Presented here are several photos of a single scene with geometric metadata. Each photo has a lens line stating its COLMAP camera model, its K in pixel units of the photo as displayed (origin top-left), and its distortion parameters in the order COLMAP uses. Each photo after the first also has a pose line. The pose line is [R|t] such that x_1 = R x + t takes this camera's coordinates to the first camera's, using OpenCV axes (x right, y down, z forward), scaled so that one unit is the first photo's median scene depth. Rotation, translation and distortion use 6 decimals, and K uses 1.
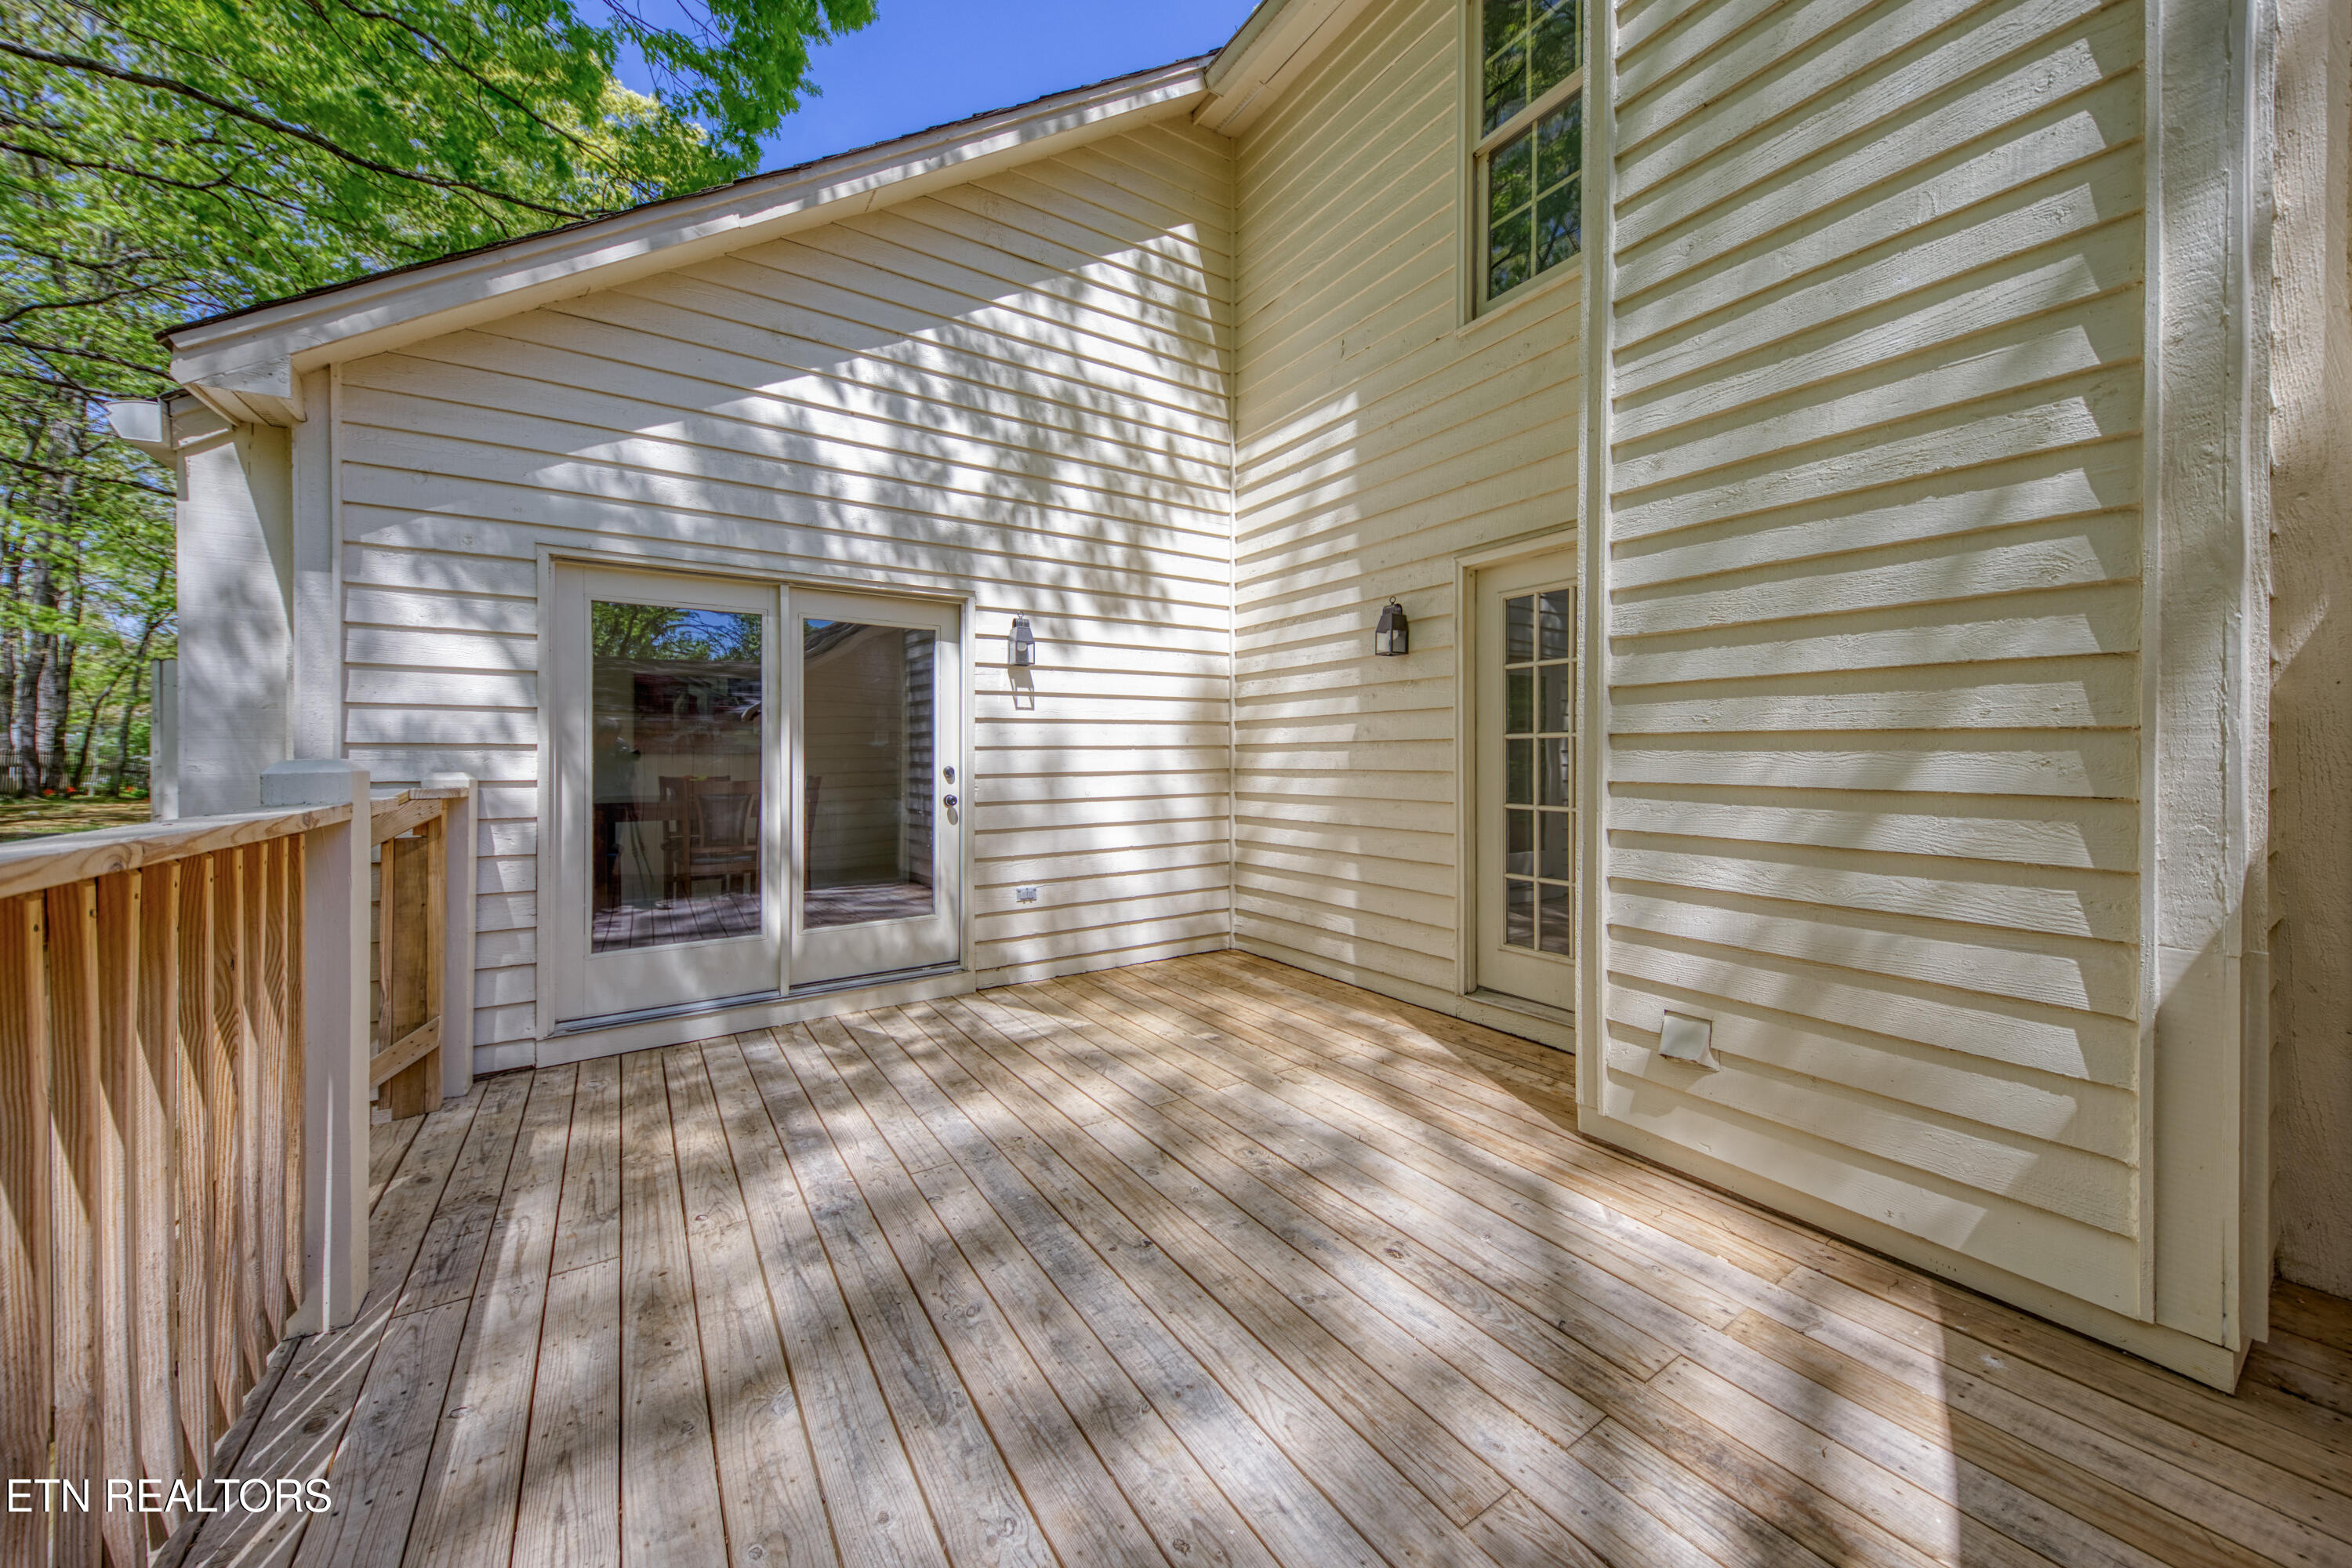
lens RADIAL K [[841.7, 0, 1196.7], [0, 841.7, 764.4], [0, 0, 1]] dist [-0.002575, -0.000329]
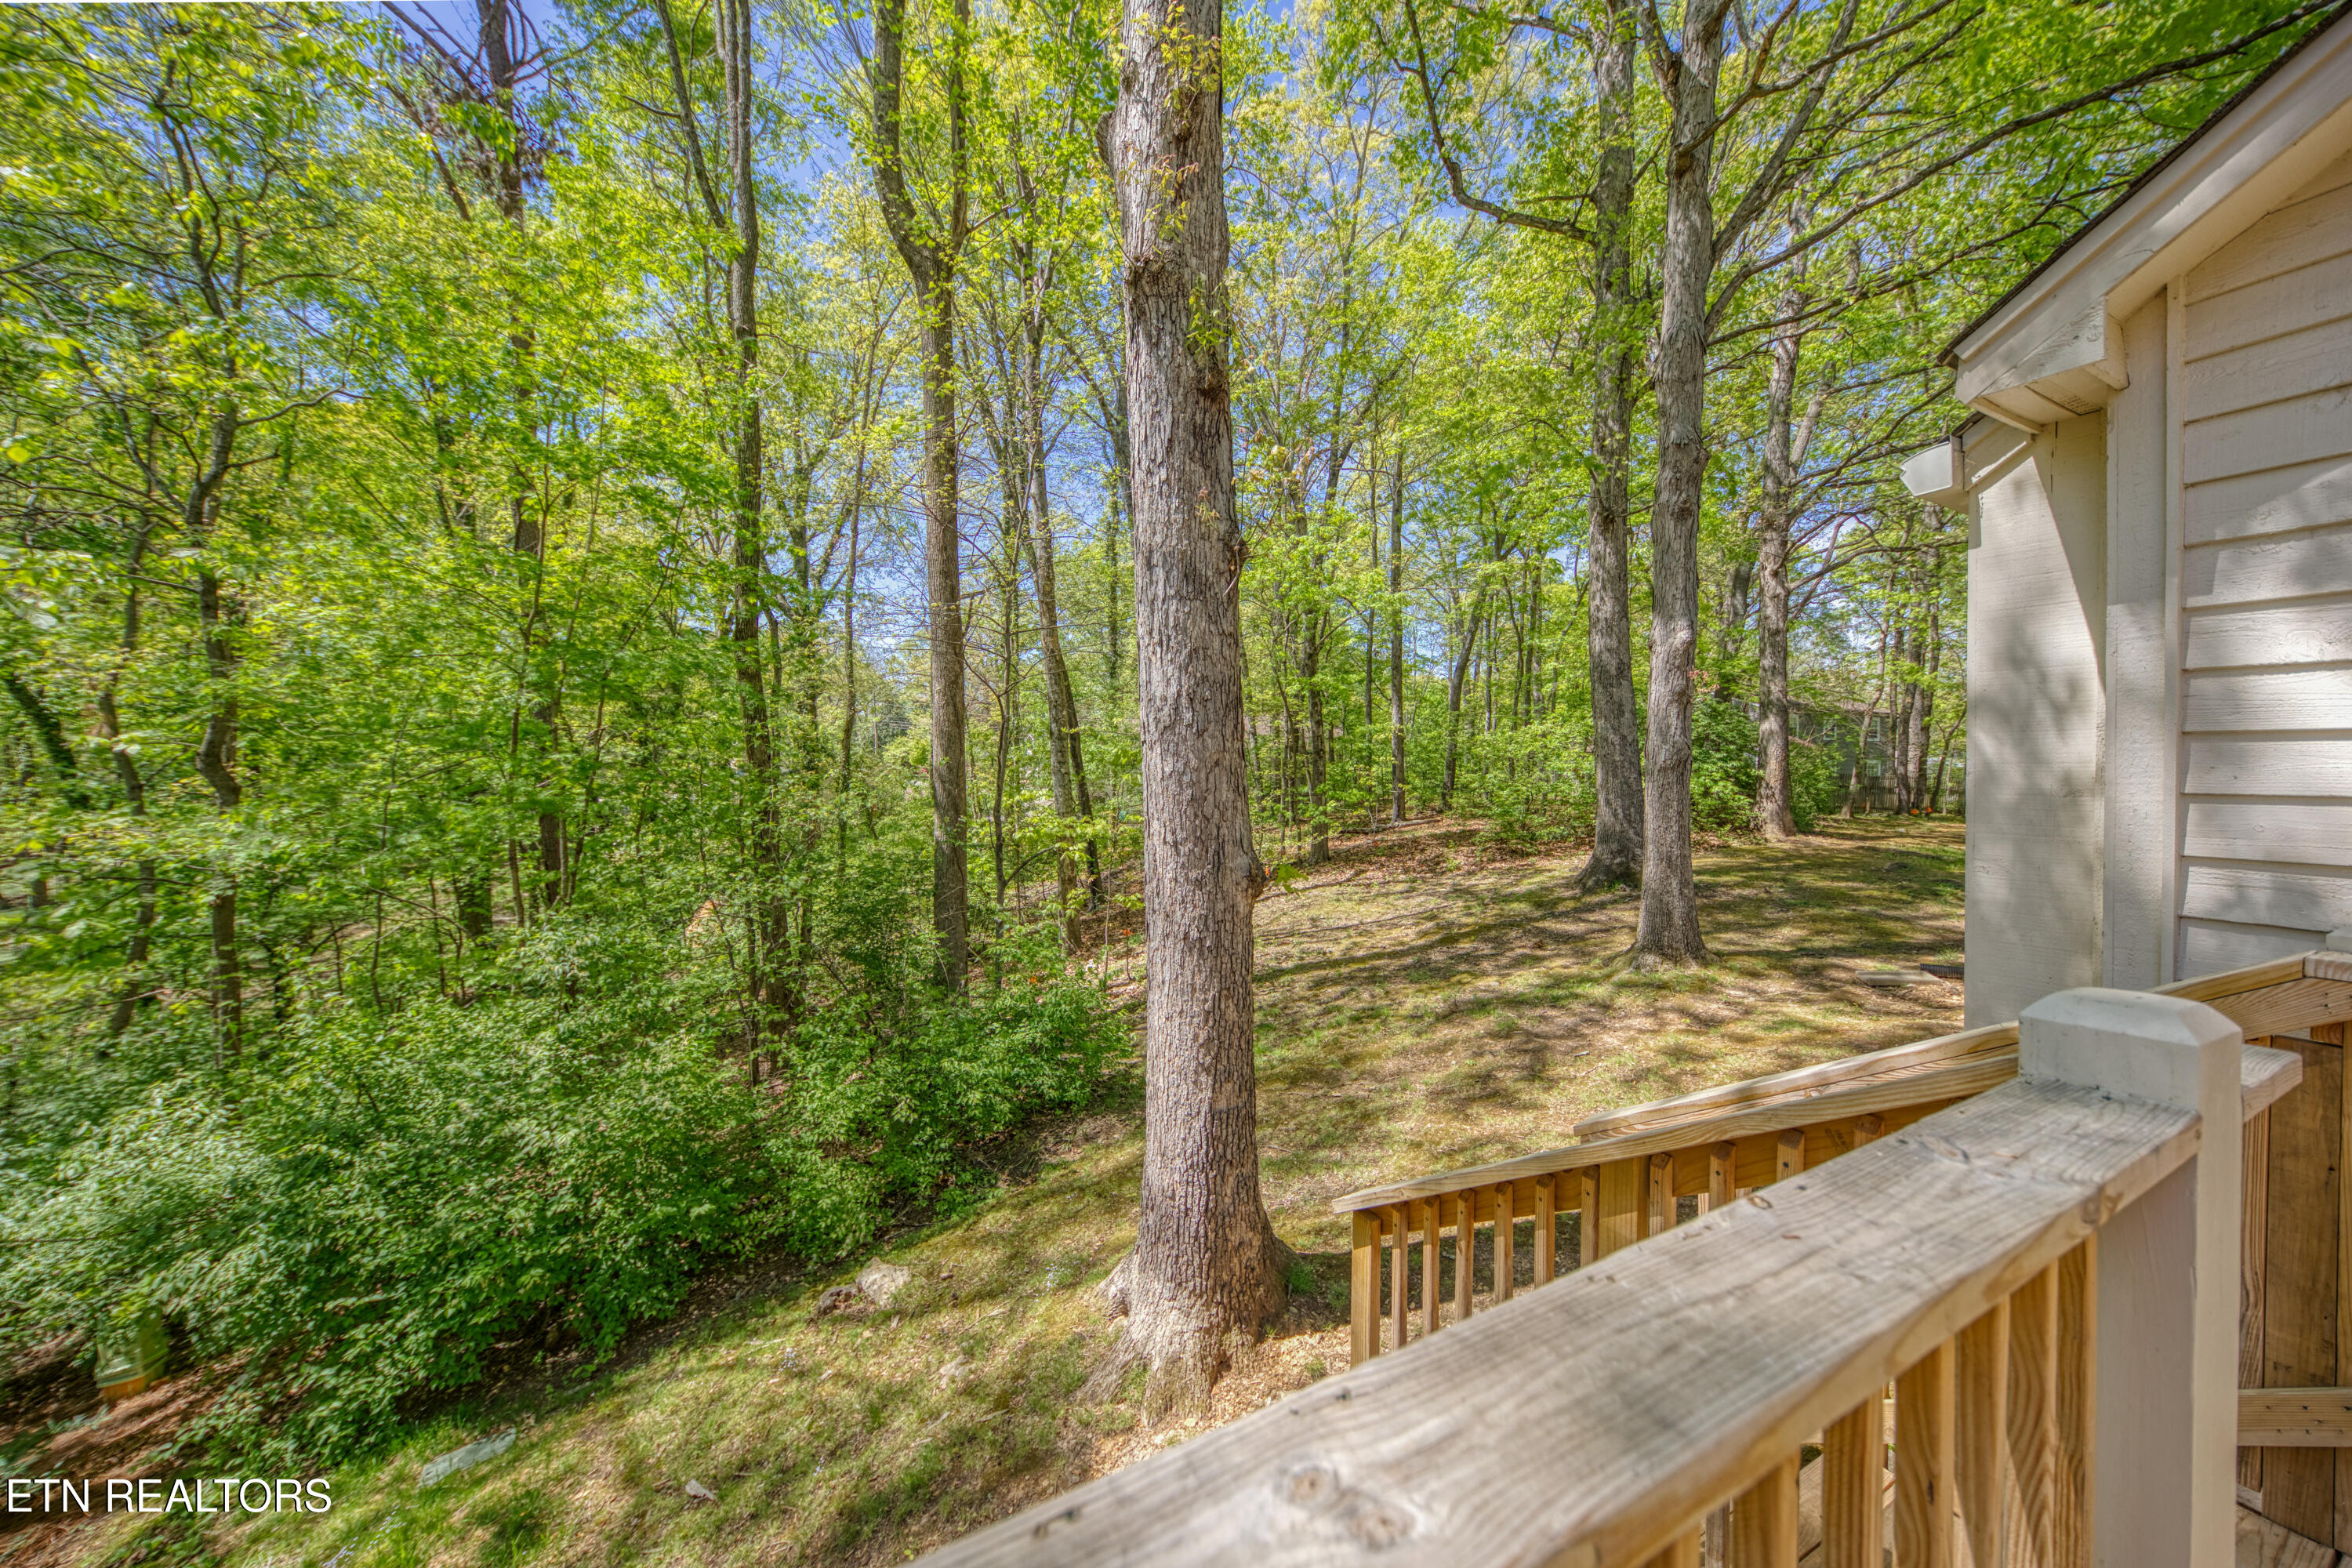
lens RADIAL K [[841.7, 0, 1198.8], [0, 841.7, 778.6], [0, 0, 1]] dist [-0.002575, -0.000329]
pose [[-0.083703, 0.008900, -0.996451, -0.305102], [-0.007673, 0.999925, 0.009575, -0.086454], [0.996461, 0.008447, -0.083628, 0.295095]]
